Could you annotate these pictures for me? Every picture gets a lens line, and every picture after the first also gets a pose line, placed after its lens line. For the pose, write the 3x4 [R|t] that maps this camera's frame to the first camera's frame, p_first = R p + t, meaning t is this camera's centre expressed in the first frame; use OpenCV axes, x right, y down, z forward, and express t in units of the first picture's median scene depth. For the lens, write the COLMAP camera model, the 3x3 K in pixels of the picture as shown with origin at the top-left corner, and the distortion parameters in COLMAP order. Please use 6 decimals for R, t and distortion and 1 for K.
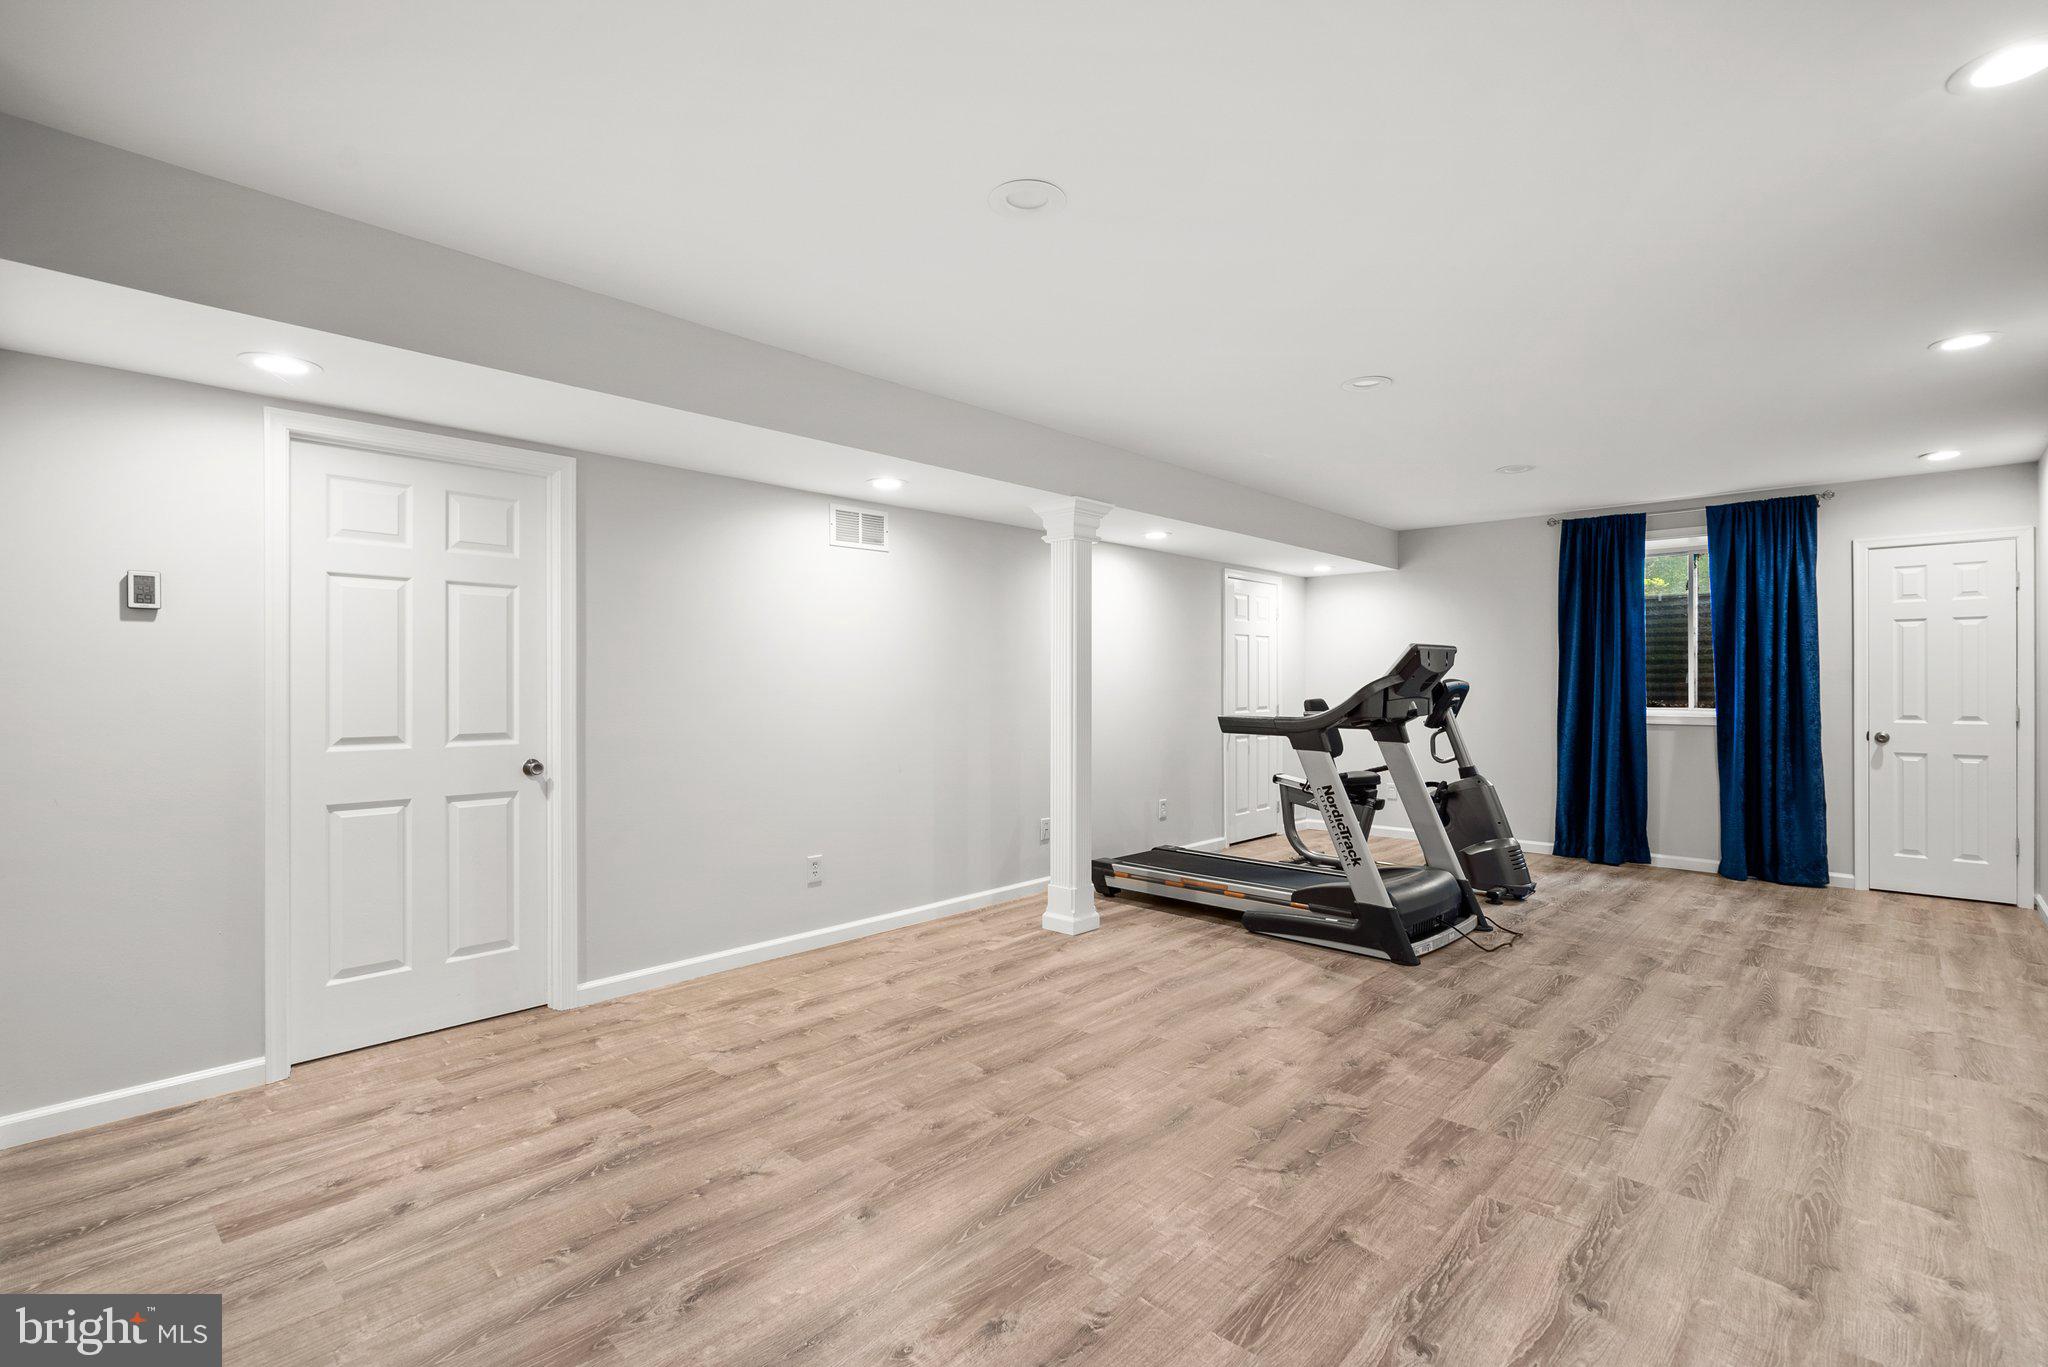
lens RADIAL K [[970.6, 0, 1030.9], [0, 970.6, 693.7], [0, 0, 1]] dist [0.001284, -0.000036]
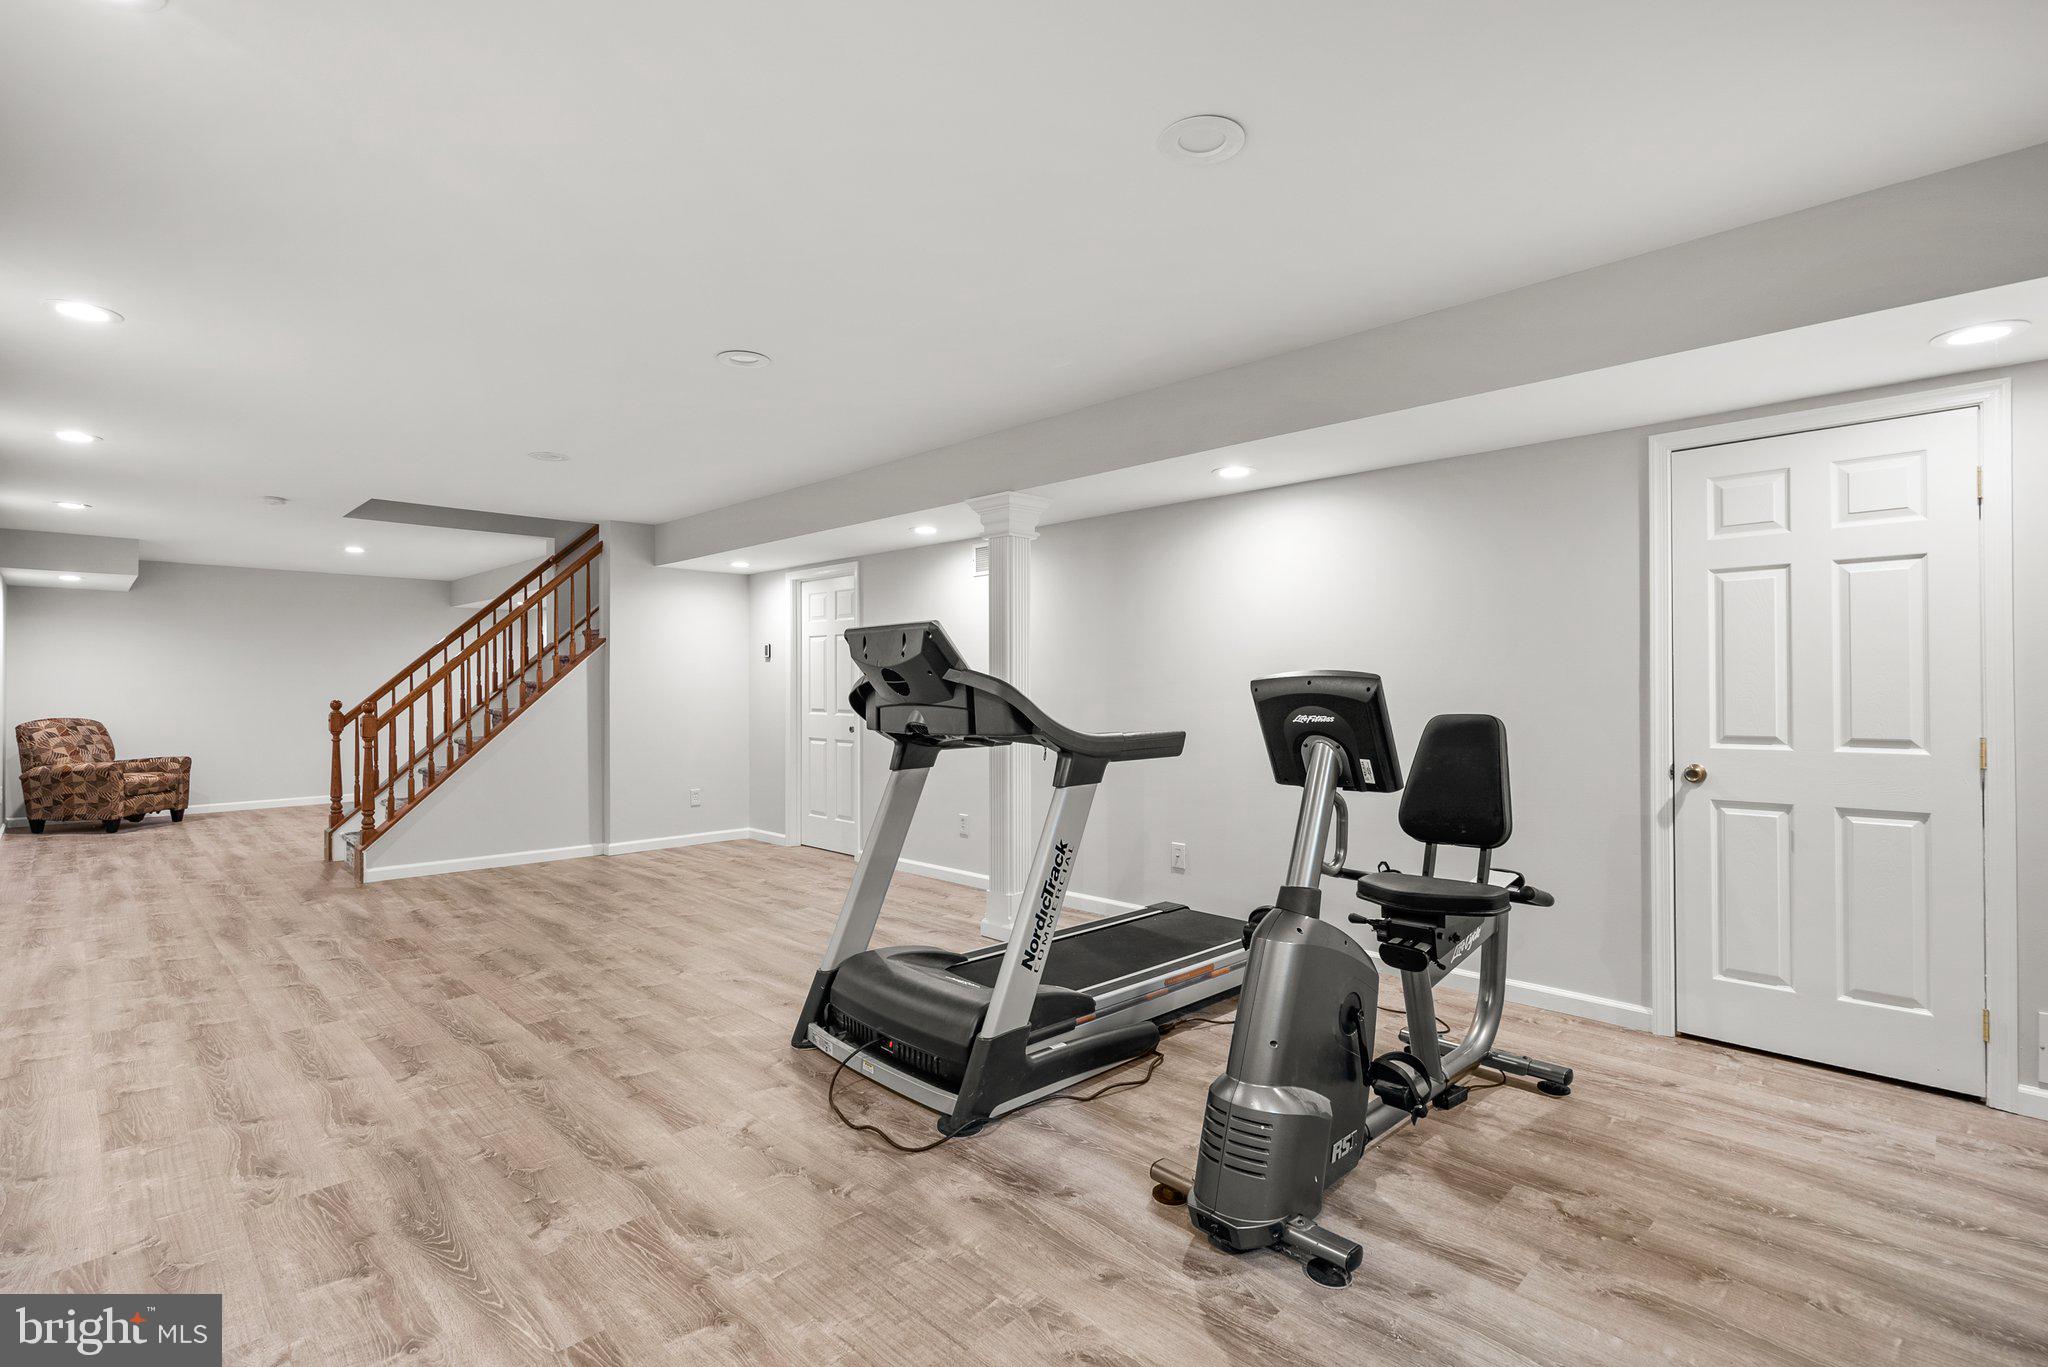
lens RADIAL K [[970.6, 0, 1030.9], [0, 970.6, 693.7], [0, 0, 1]] dist [0.001284, -0.000036]
pose [[-0.059073, 0.010240, -0.998201, 1.586136], [-0.004037, 0.999937, 0.010496, -0.020012], [0.998246, 0.004650, -0.059028, 1.676519]]
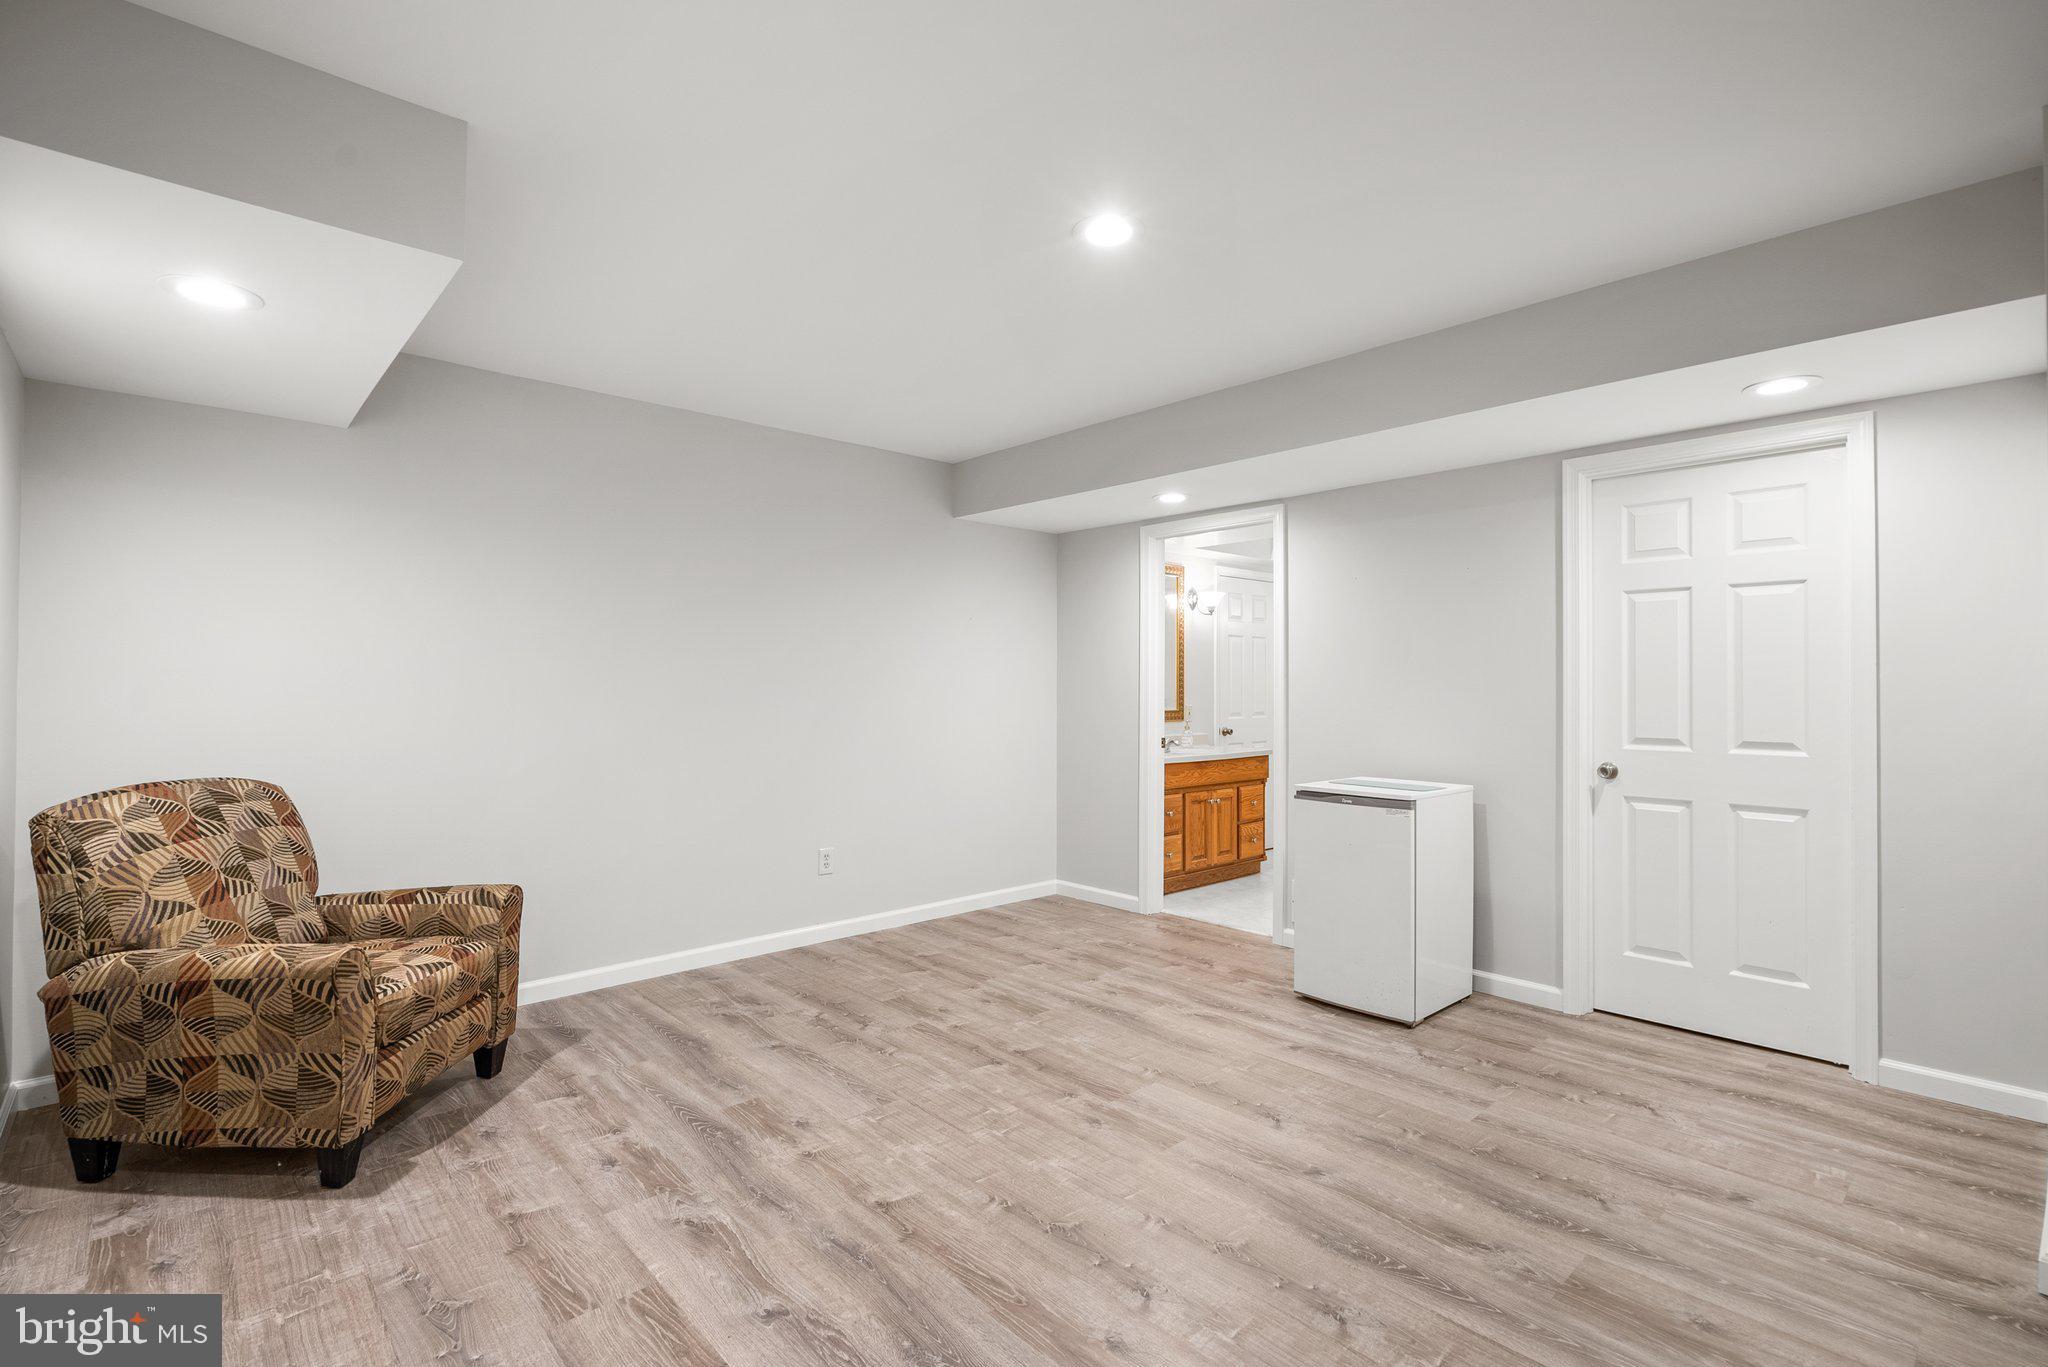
lens RADIAL K [[937.9, 0, 1032.9], [0, 937.9, 695.4], [0, 0, 1]] dist [-0.006552, 0.000782]
pose [[-0.096675, 0.007263, -0.995289, 0.567896], [-0.006970, 0.999944, 0.007974, -0.010884], [0.995292, 0.007708, -0.096619, 0.529319]]
